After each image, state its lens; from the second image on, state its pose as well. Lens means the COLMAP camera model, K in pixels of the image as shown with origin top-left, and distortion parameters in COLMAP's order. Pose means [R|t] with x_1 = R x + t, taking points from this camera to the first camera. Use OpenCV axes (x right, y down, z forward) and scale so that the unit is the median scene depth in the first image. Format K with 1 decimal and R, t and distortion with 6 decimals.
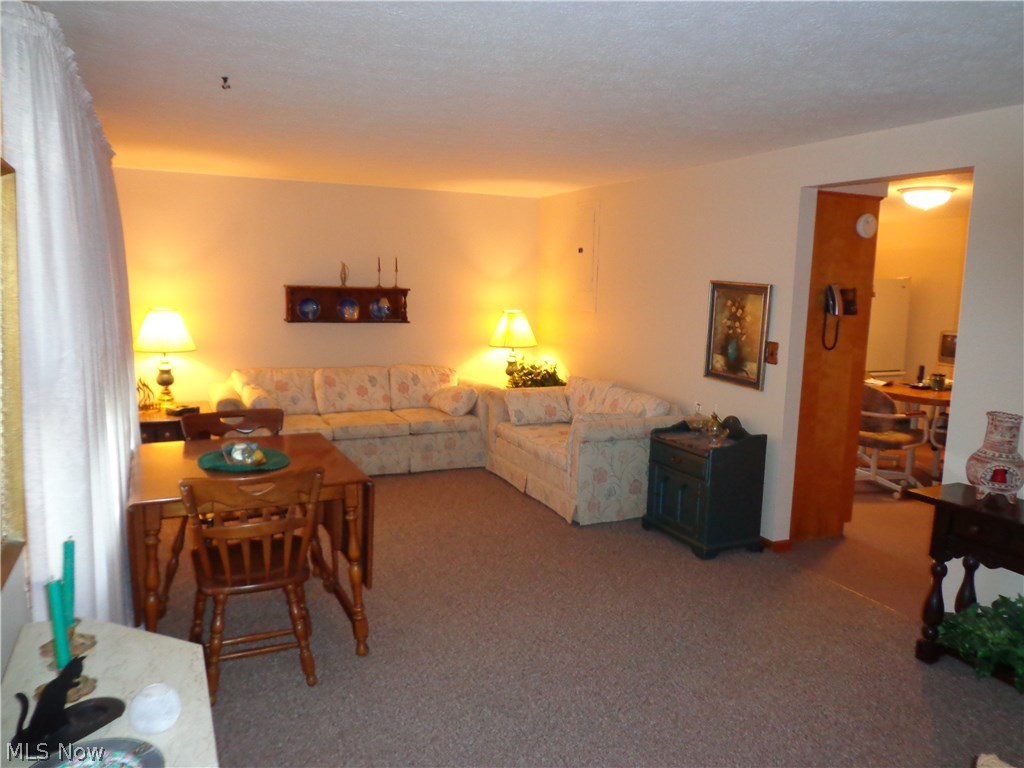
lens RADIAL K [[749.4, 0, 510.2], [0, 749.4, 389.3], [0, 0, 1]] dist [-0.004931, -0.005059]
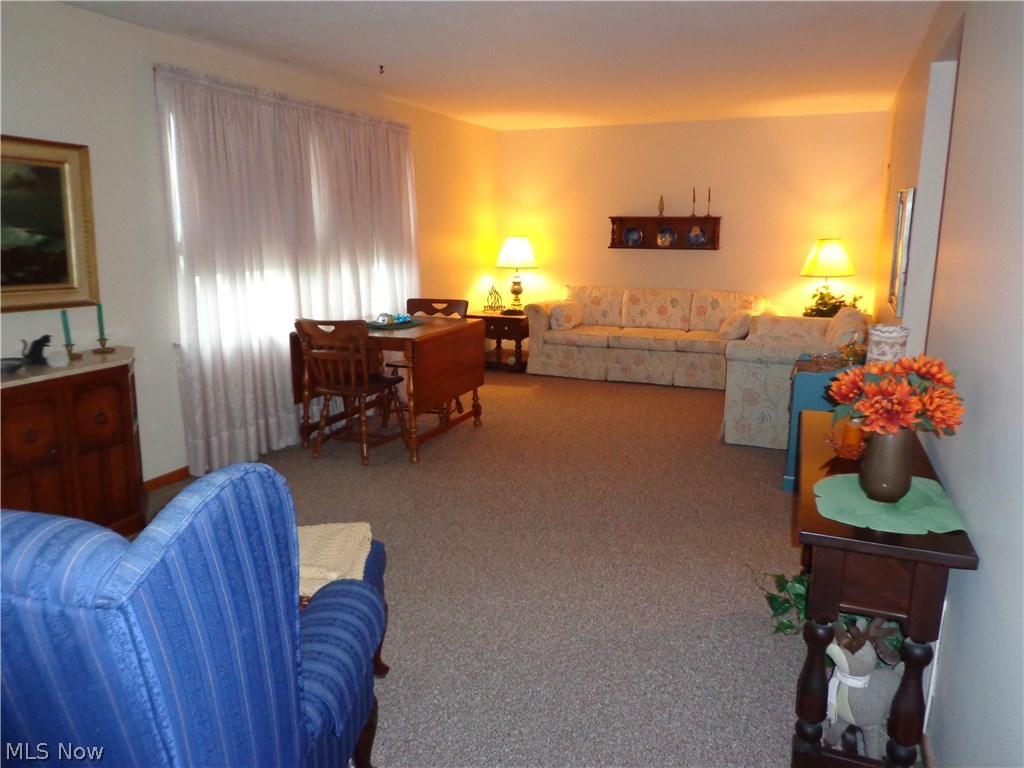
lens RADIAL K [[749.4, 0, 508.8], [0, 749.4, 380.2], [0, 0, 1]] dist [-0.004931, -0.005059]
pose [[0.676313, 0.127719, -0.725458, 0.478190], [-0.092610, 0.991782, 0.088270, 0.028039], [0.730770, 0.007487, 0.682583, 0.077016]]
